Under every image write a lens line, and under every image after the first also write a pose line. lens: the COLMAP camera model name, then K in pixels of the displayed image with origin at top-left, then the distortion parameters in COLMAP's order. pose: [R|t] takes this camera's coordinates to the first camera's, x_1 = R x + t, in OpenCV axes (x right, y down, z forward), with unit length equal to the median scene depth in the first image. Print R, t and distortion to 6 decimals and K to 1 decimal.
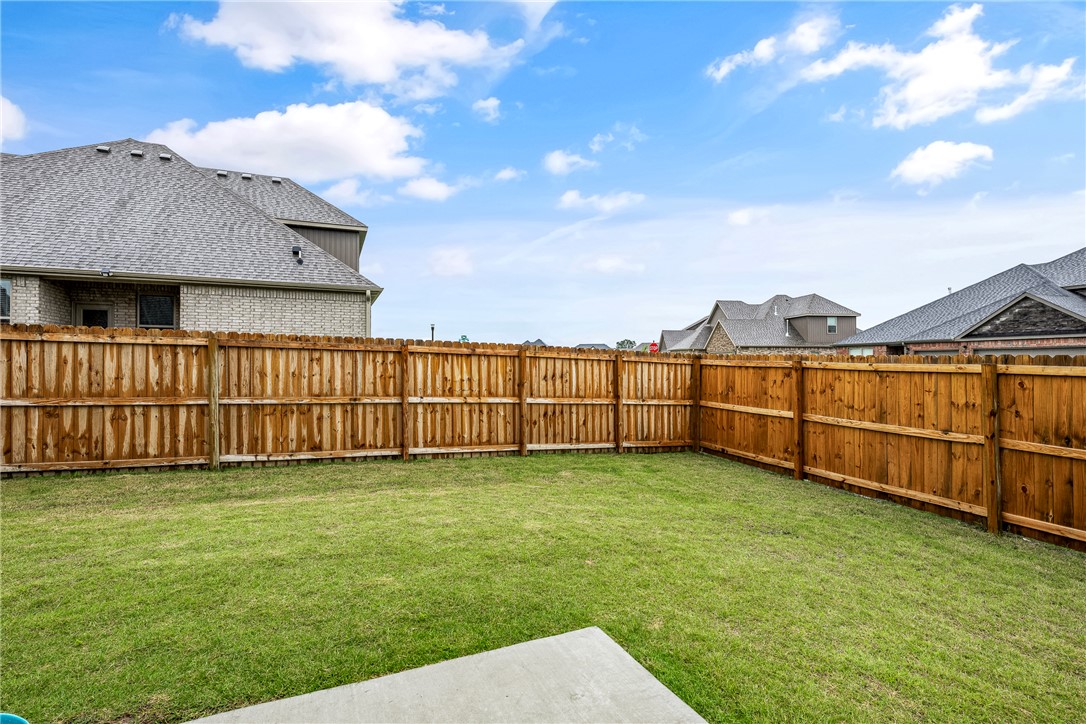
lens RADIAL K [[513.4, 0, 543.0], [0, 513.4, 362.0], [0, 0, 1]] dist [-0.001920, -0.000035]
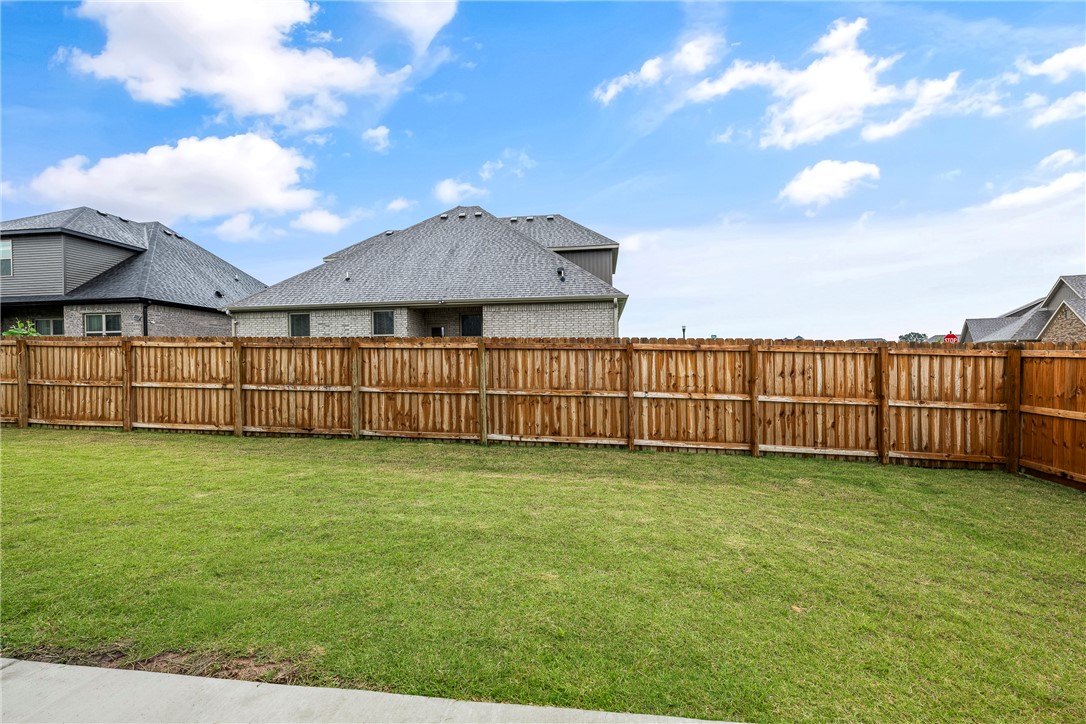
lens RADIAL K [[446.1, 0, 539.0], [0, 446.1, 369.2], [0, 0, 1]] dist [0.000163, 0.000064]
pose [[0.859230, -0.003553, -0.511578, 0.042758], [0.012769, 0.999813, 0.014501, 0.005153], [0.511431, -0.018992, 0.859115, 0.096334]]
